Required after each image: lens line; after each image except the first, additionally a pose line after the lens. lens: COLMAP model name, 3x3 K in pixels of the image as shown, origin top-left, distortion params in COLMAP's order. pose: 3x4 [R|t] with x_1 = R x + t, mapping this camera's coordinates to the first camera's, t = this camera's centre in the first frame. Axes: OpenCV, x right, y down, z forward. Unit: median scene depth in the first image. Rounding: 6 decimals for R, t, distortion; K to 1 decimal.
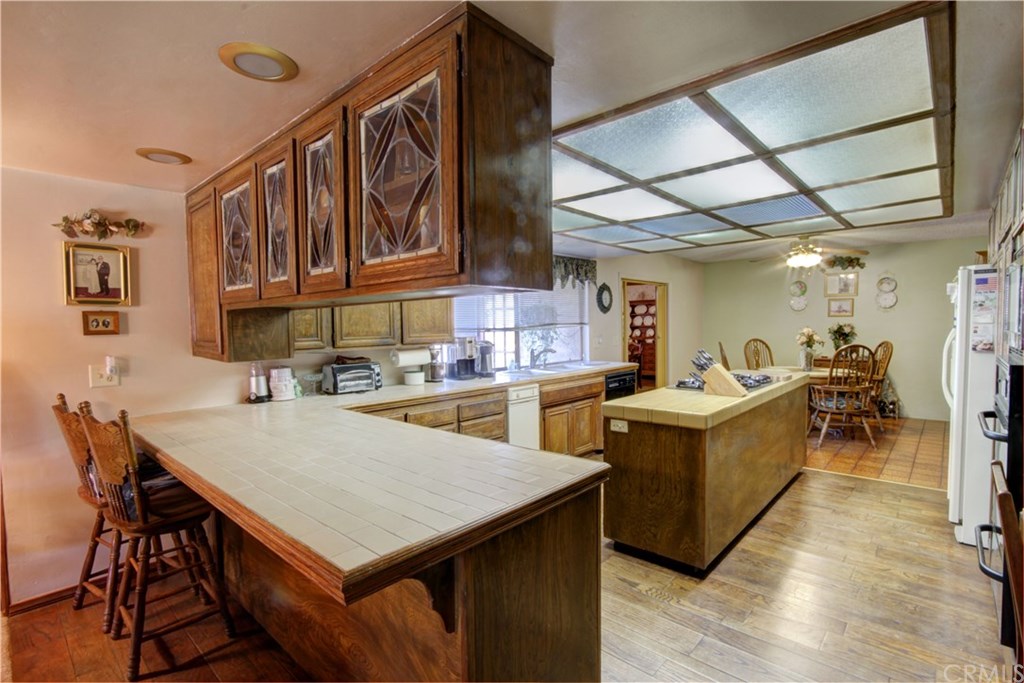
lens RADIAL K [[485.9, 0, 503.8], [0, 485.9, 343.3], [0, 0, 1]] dist [-0.002446, 0.000423]
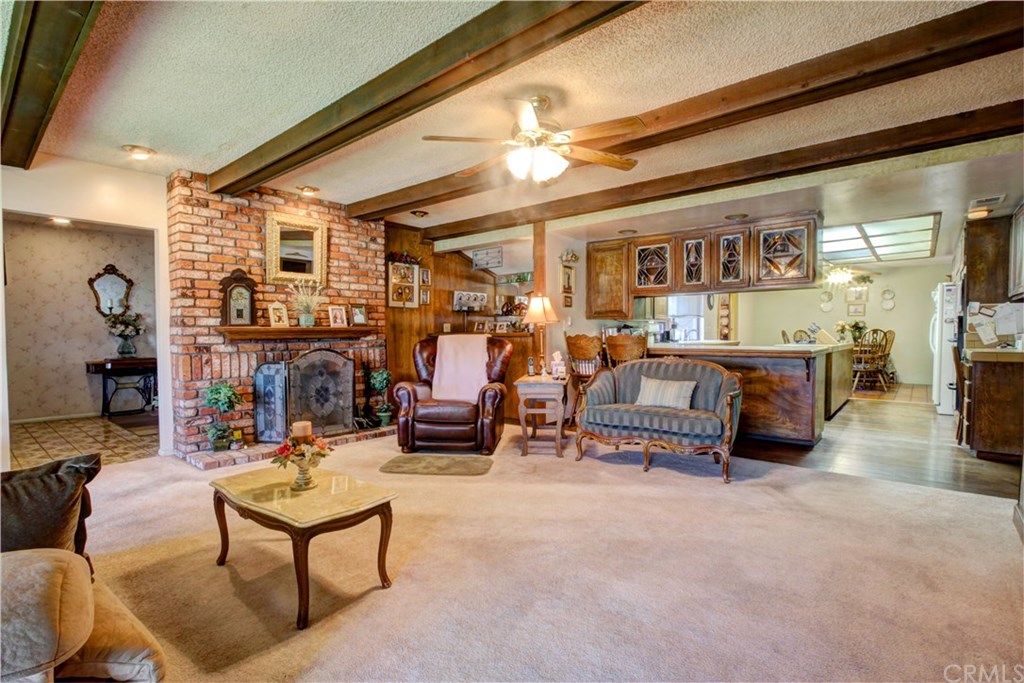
lens RADIAL K [[485.9, 0, 513.2], [0, 485.9, 346.6], [0, 0, 1]] dist [-0.002446, 0.000423]
pose [[0.998838, 0.010965, 0.046924, -0.562521], [-0.010385, 0.999867, -0.012590, 0.091906], [-0.047056, 0.012088, 0.998819, -0.569245]]
